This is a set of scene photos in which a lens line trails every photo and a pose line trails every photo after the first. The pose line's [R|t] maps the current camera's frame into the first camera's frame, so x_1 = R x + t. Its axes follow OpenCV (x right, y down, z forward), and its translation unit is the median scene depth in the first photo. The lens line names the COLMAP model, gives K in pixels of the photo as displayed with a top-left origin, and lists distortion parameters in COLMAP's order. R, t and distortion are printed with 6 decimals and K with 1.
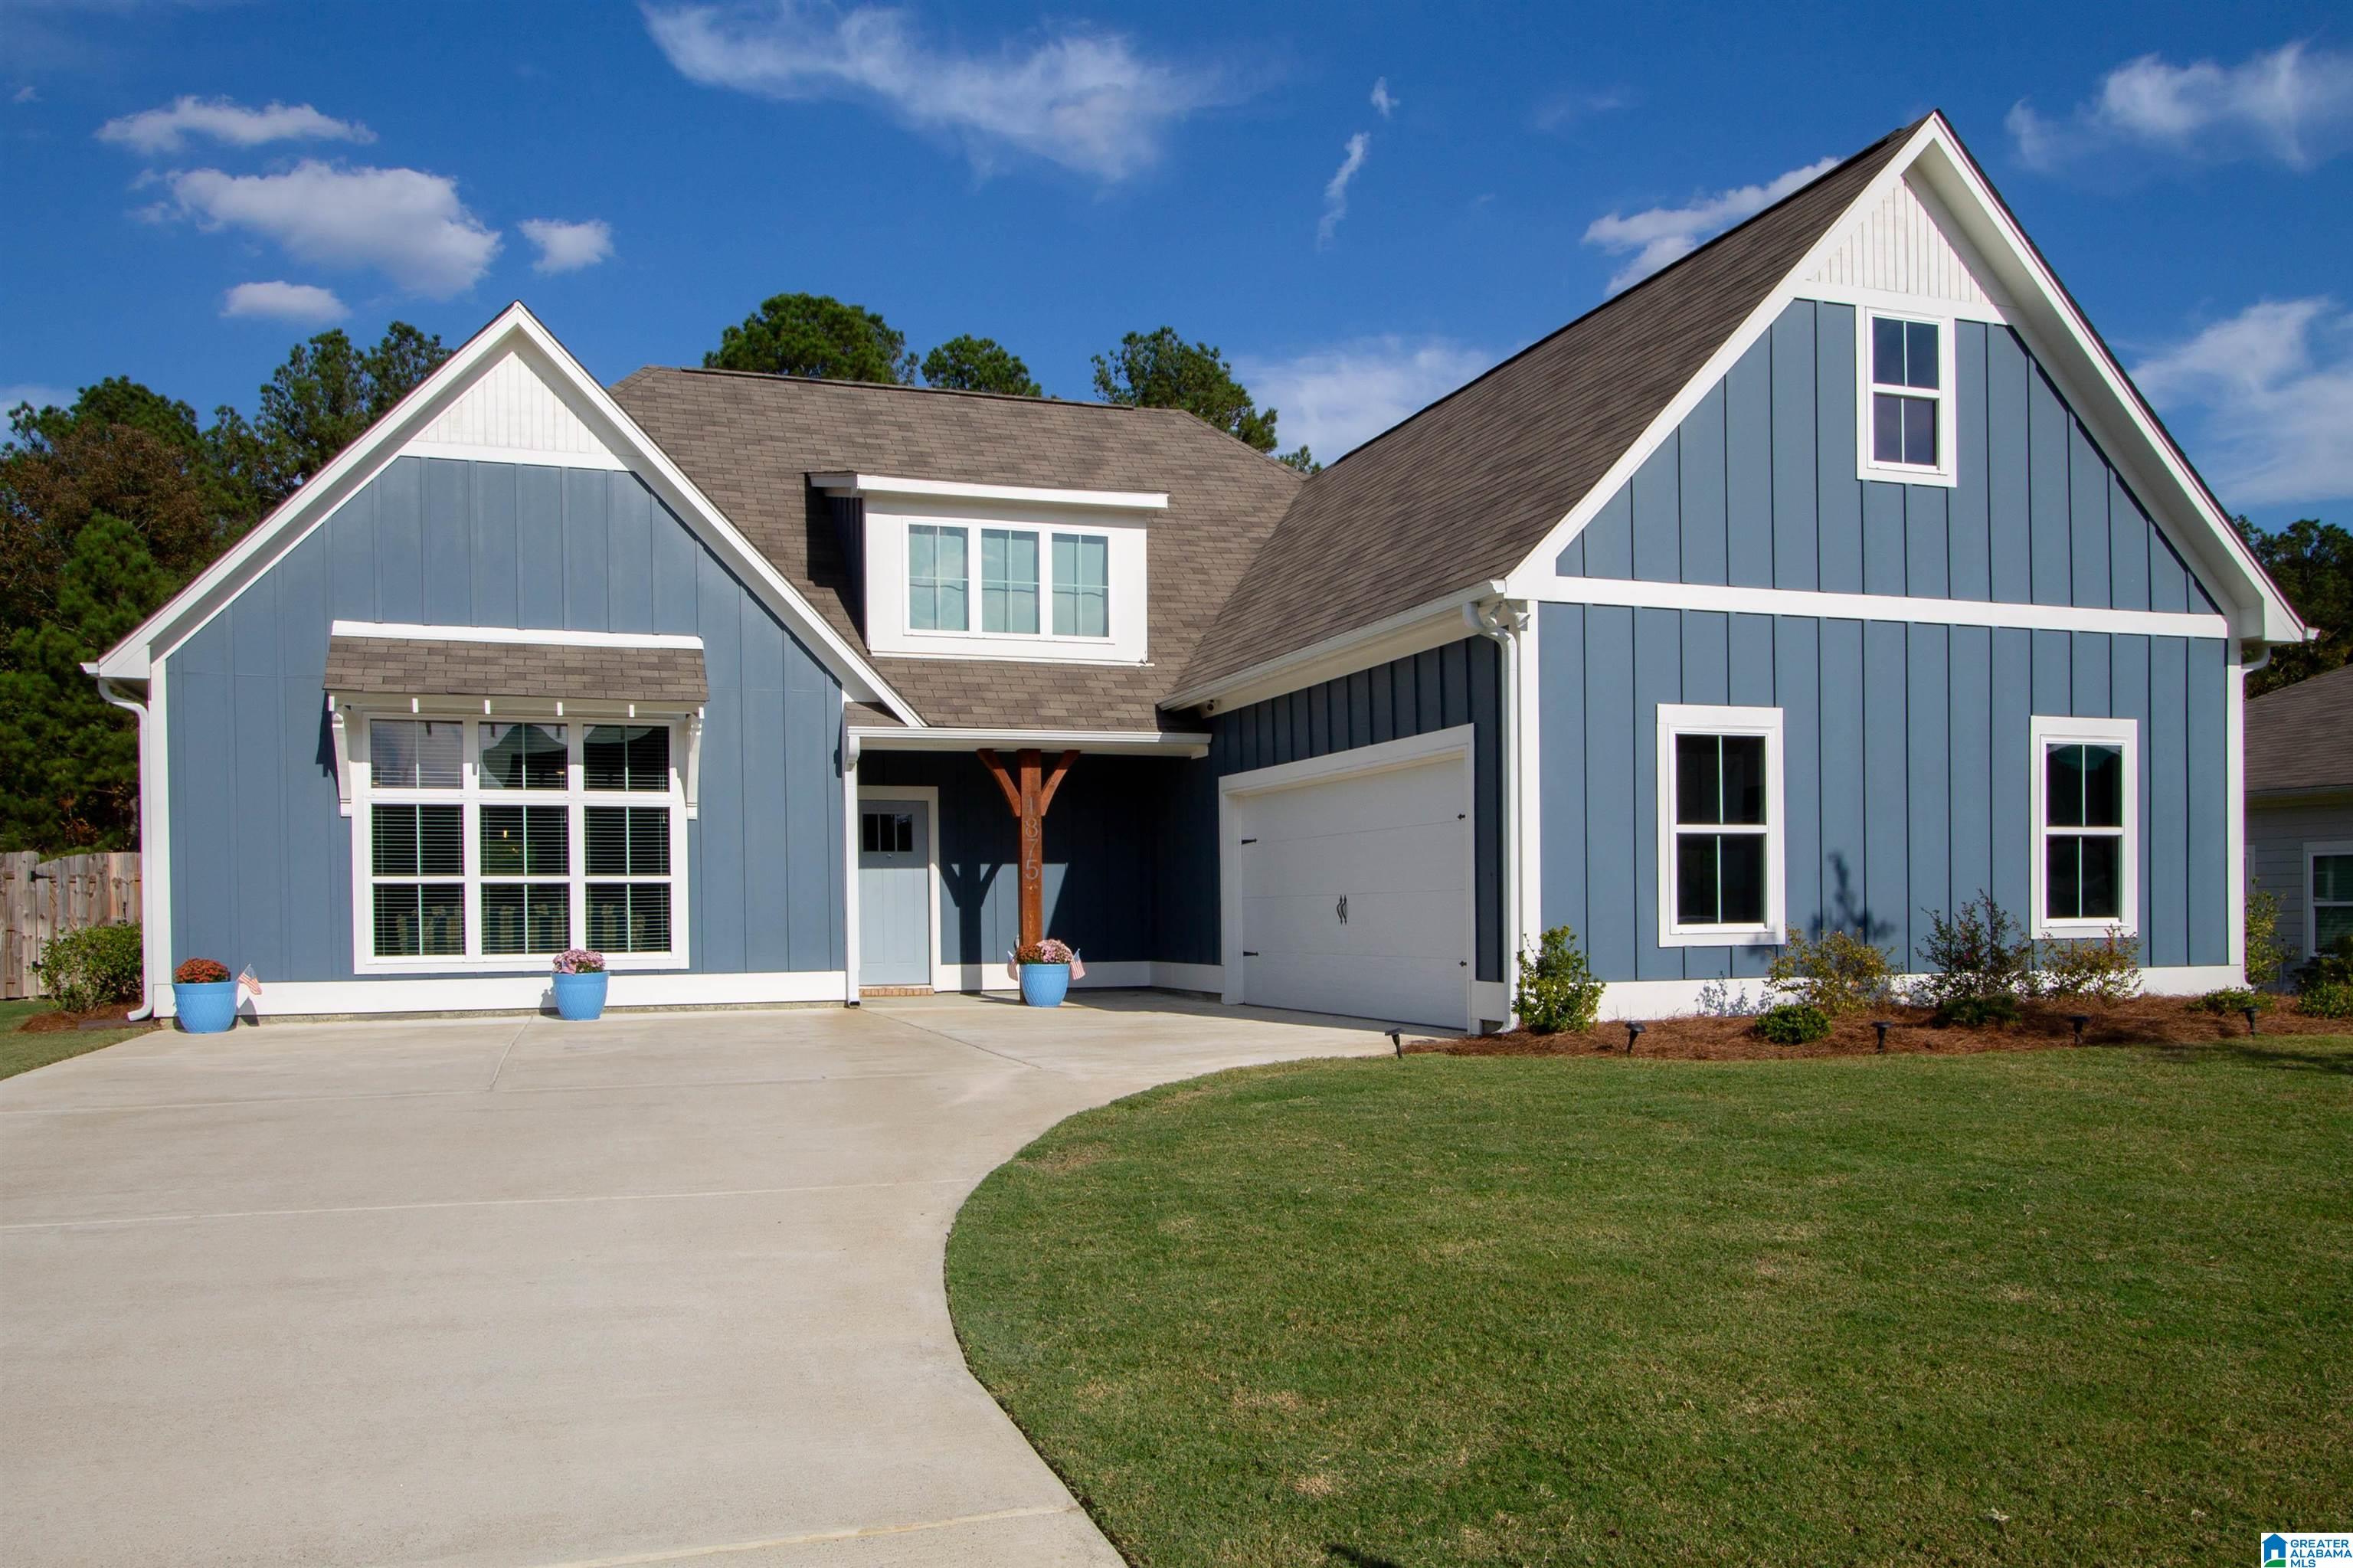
lens RADIAL K [[1698.7, 0, 1090.6], [0, 1698.7, 933.4], [0, 0, 1]] dist [-0.016679, 0.029600]
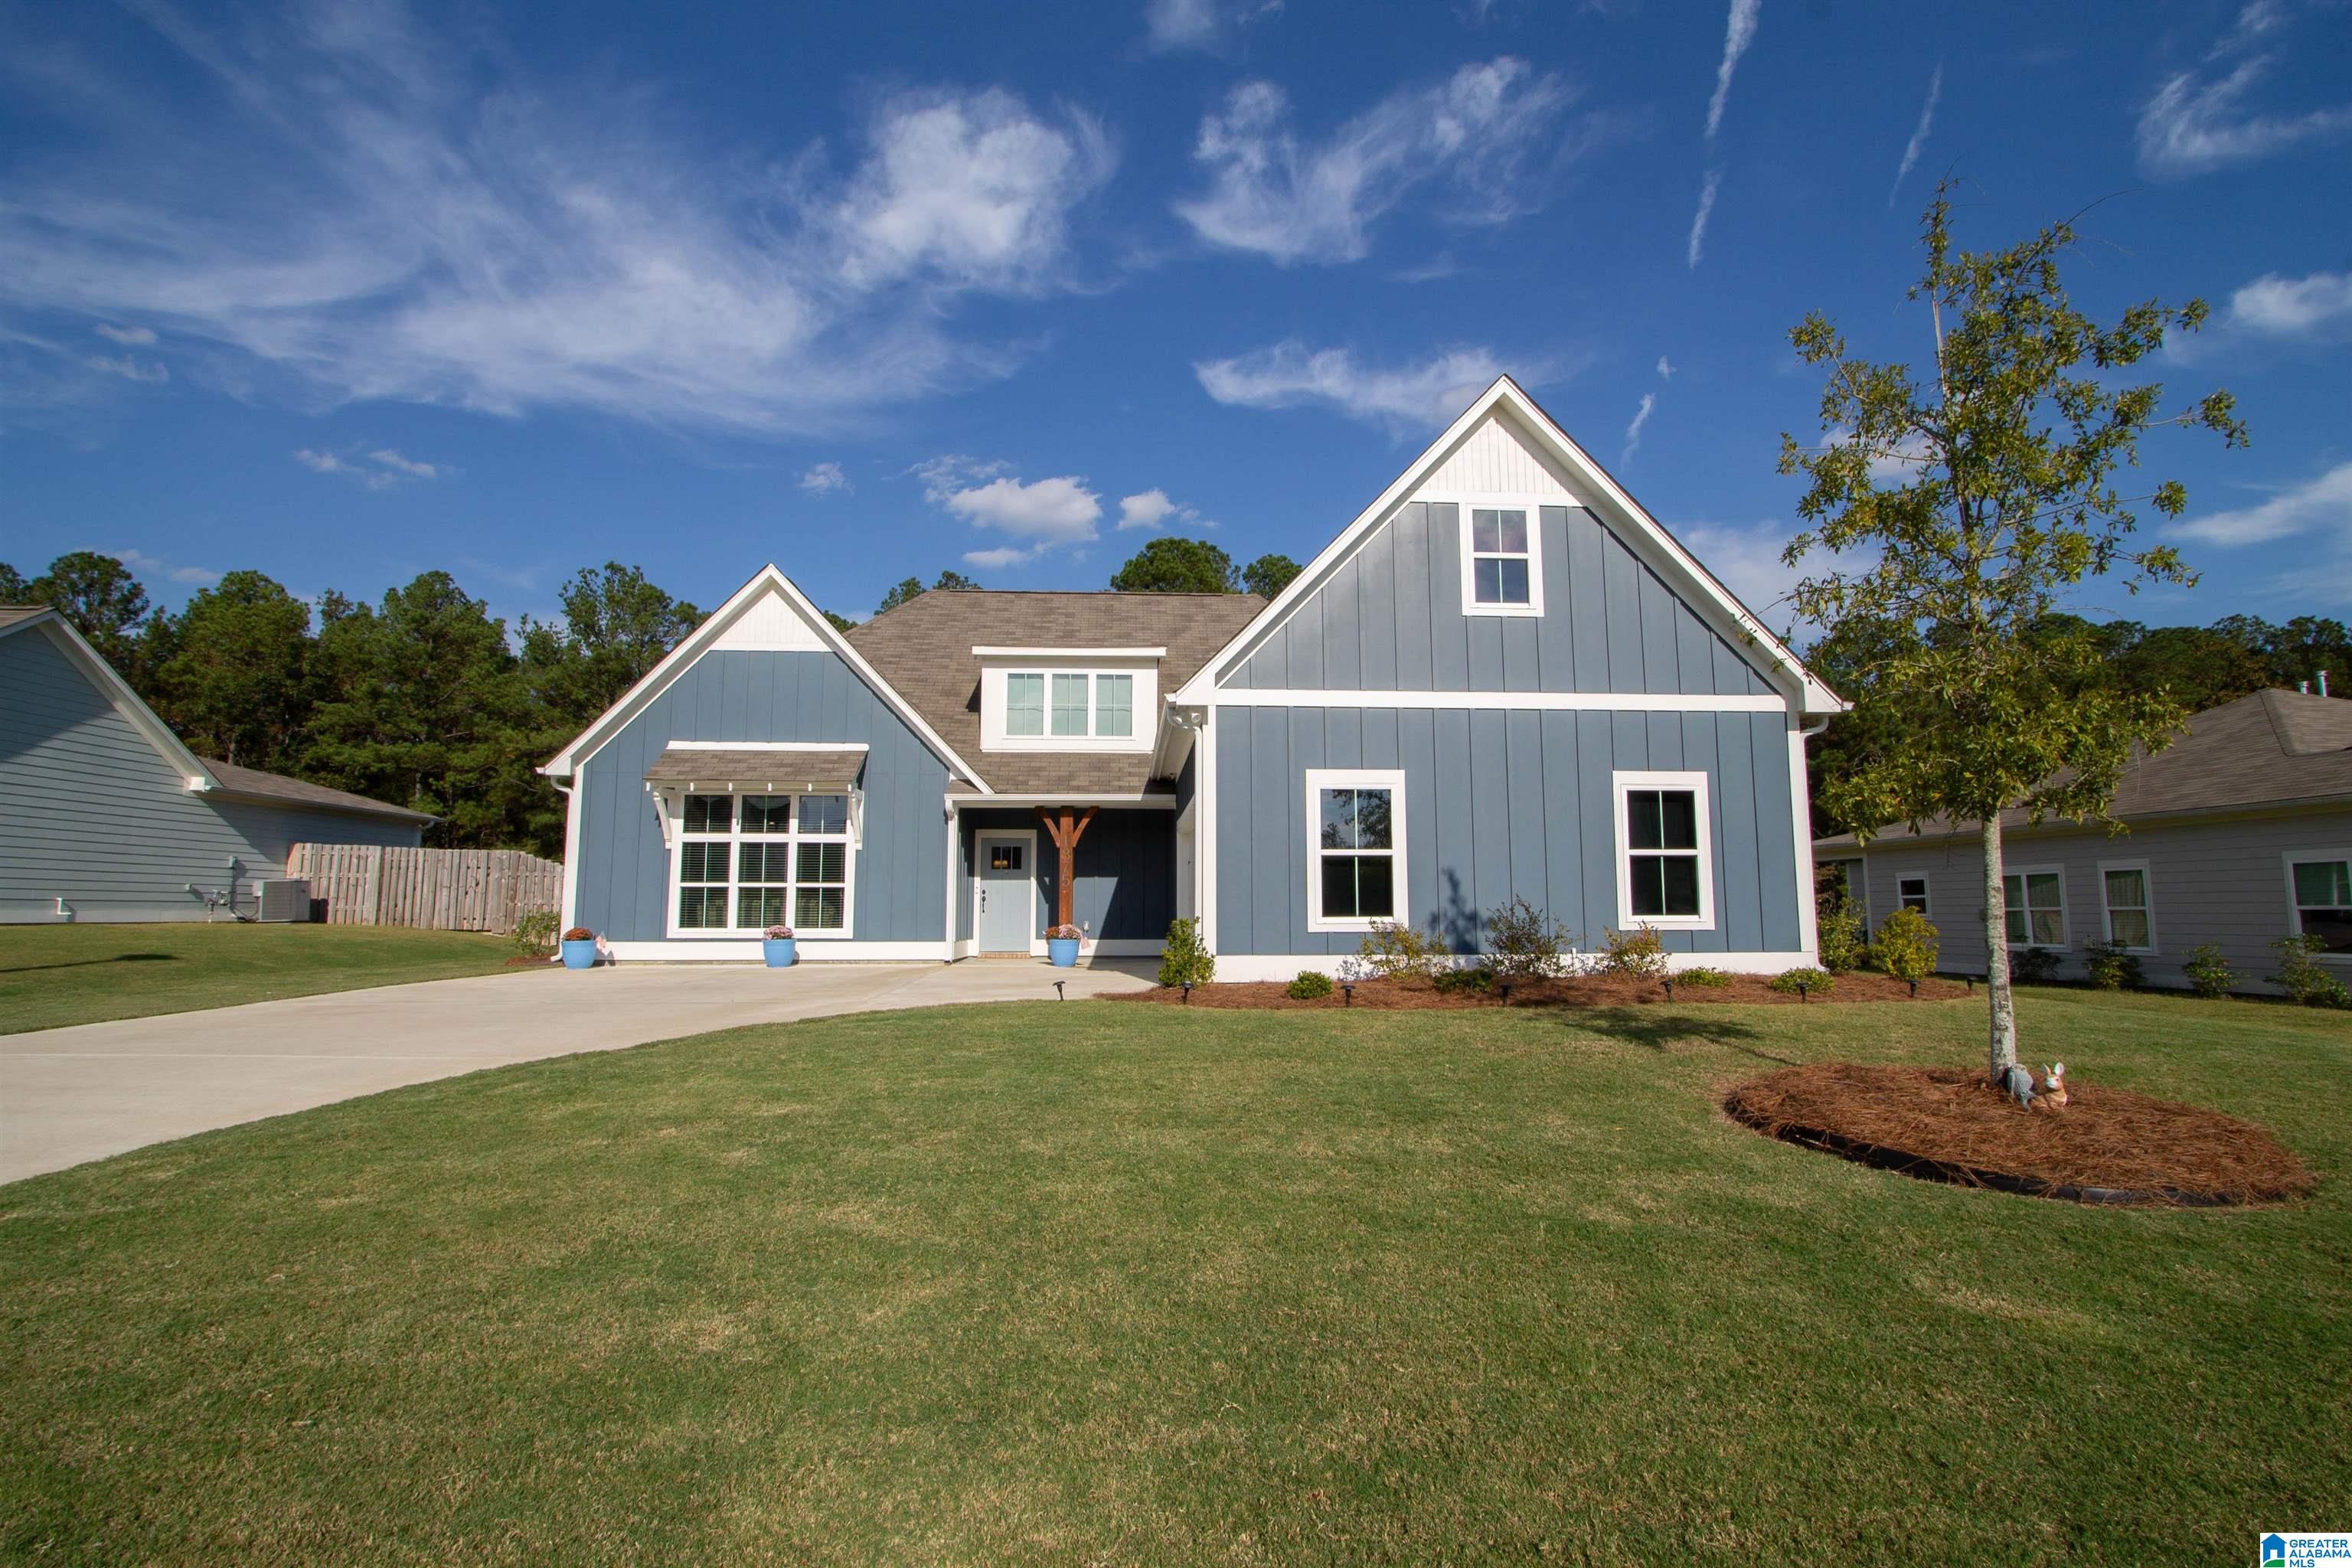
lens RADIAL K [[1095.0, 0, 1193.6], [0, 1095.0, 797.1], [0, 0, 1]] dist [-0.000466, -0.001652]
pose [[0.964279, -0.017997, -0.264276, 0.358046], [-0.012793, 0.993361, -0.114326, 0.001256], [0.264579, 0.113623, 0.957647, 0.030066]]
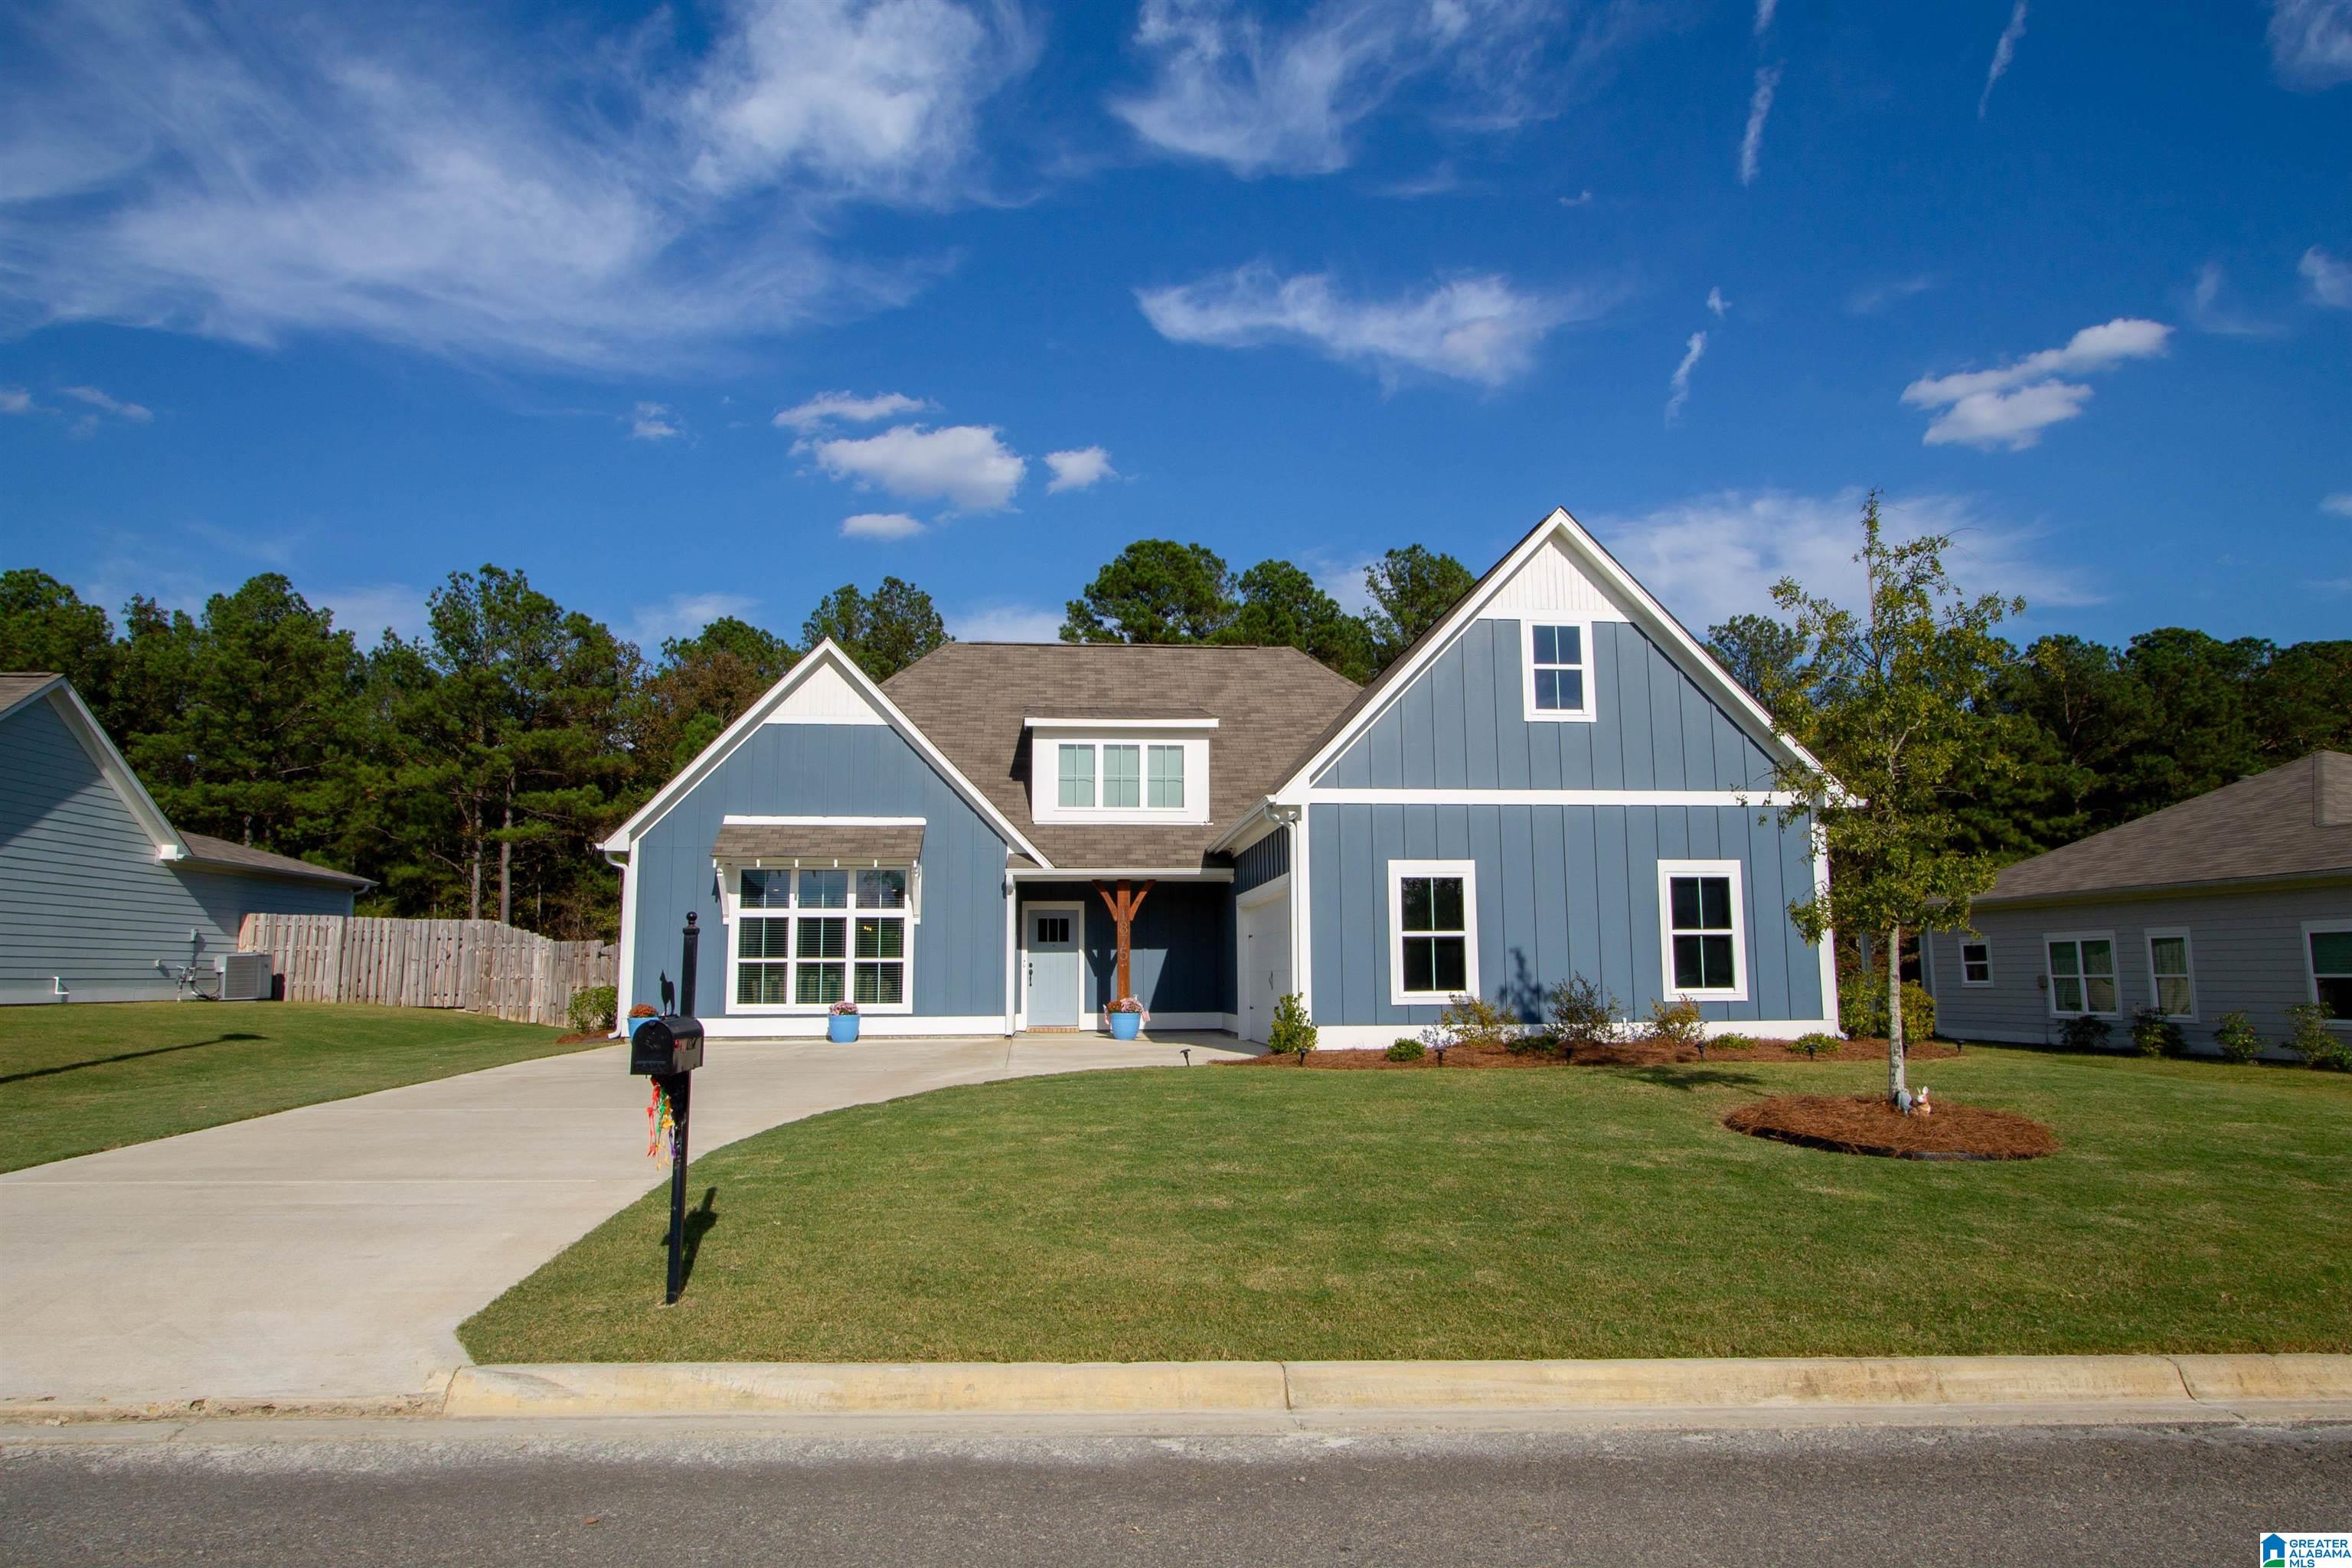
lens RADIAL K [[1422.1, 0, 1179.7], [0, 1422.1, 797.1], [0, 0, 1]] dist [-0.003129, 0.007680]
pose [[0.971887, -0.024967, -0.234118, 0.337572], [-0.007143, 0.990777, -0.135311, -0.002707], [0.235337, 0.133180, 0.962746, -0.309126]]
